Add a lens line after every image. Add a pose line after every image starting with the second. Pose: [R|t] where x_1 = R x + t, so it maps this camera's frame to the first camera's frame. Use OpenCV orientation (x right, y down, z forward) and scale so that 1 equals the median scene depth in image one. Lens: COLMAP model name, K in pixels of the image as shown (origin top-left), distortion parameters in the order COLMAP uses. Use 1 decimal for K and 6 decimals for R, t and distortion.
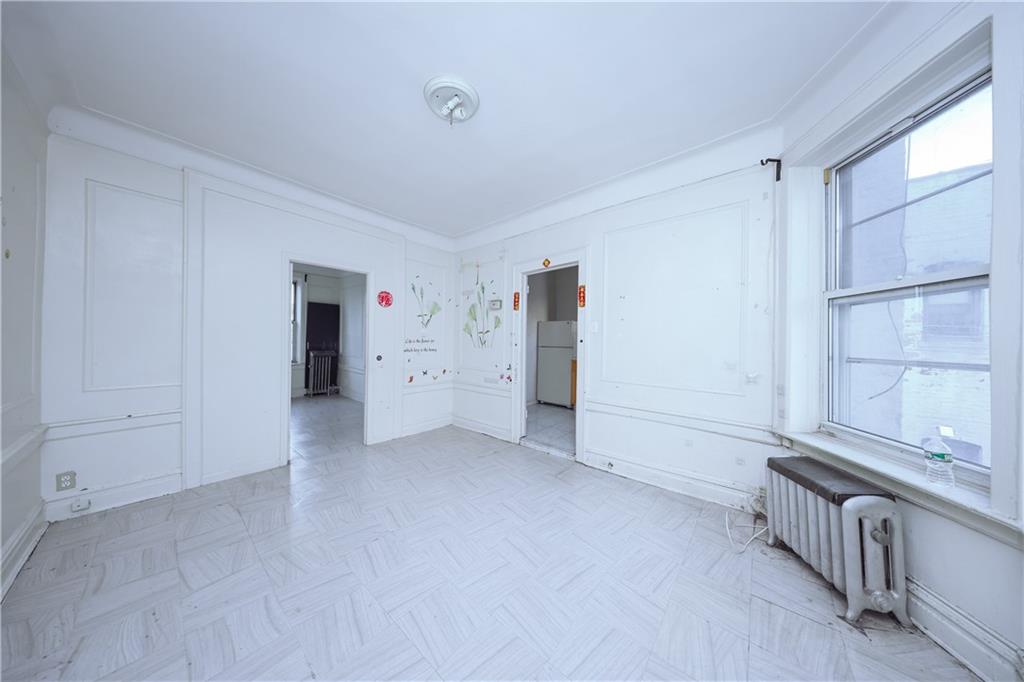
lens RADIAL K [[298.9, 0, 512.0], [0, 298.9, 341.0], [0, 0, 1]] dist [-0.000243, -0.000045]
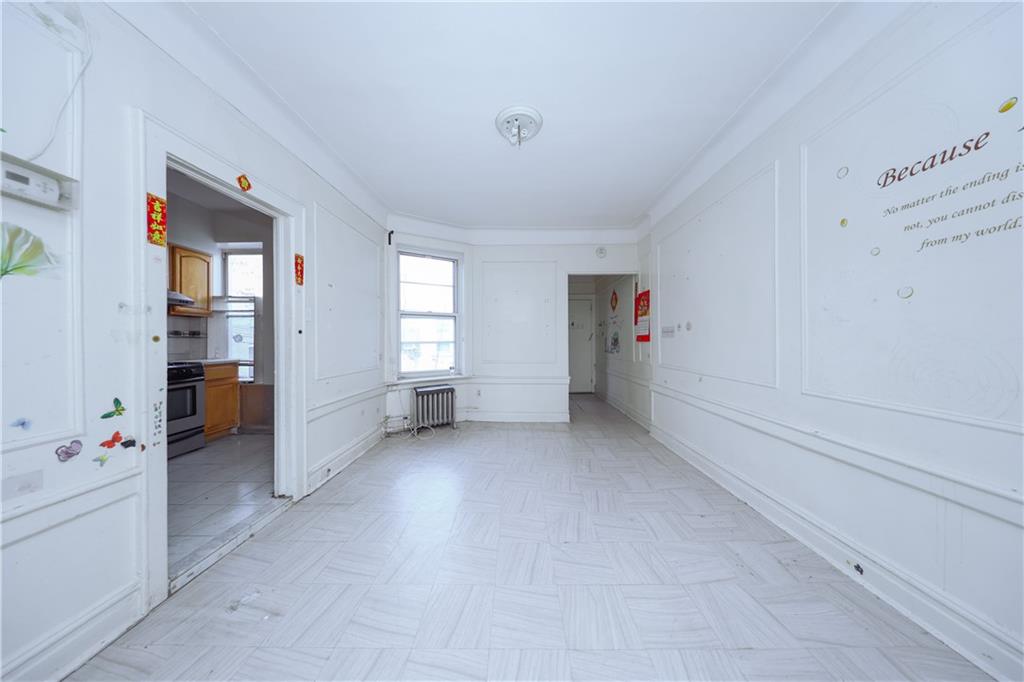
lens RADIAL K [[298.9, 0, 512.0], [0, 298.9, 341.0], [0, 0, 1]] dist [-0.000243, -0.000045]
pose [[-0.637274, -0.013497, 0.770519, -0.537911], [-0.003149, 0.999884, 0.014910, 0.008417], [-0.770631, 0.007076, -0.637242, 0.877887]]
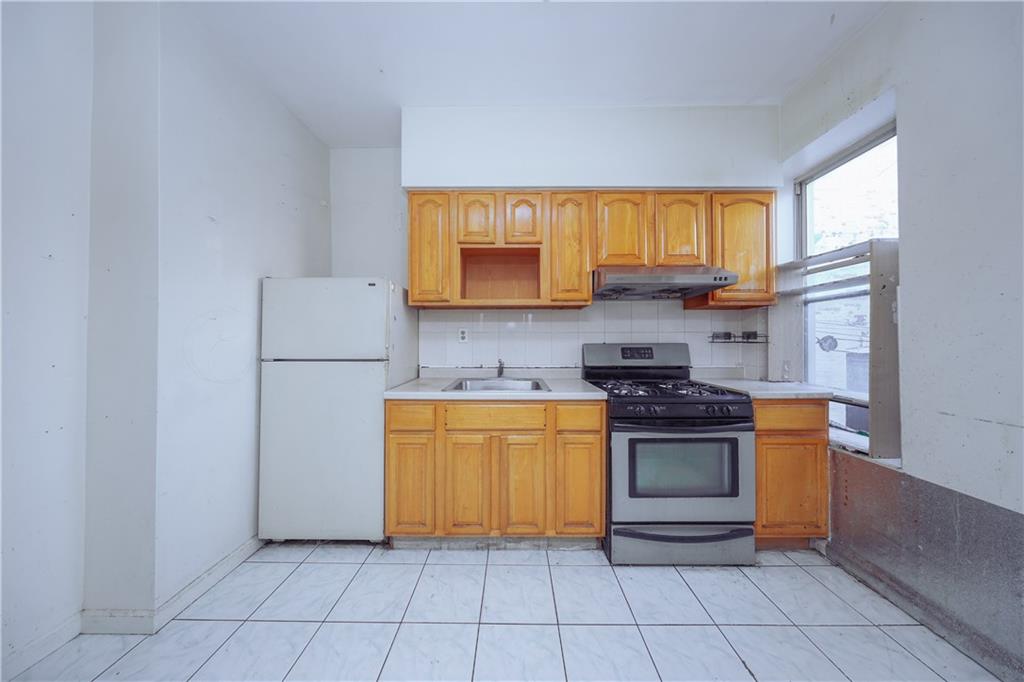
lens RADIAL K [[290.9, 0, 513.6], [0, 290.9, 337.2], [0, 0, 1]] dist [-0.001082, -0.000048]
pose [[0.767646, -0.005742, 0.640848, 0.139615], [0.009772, 0.999948, -0.002747, 0.001690], [-0.640799, 0.008371, 0.767663, 0.912672]]
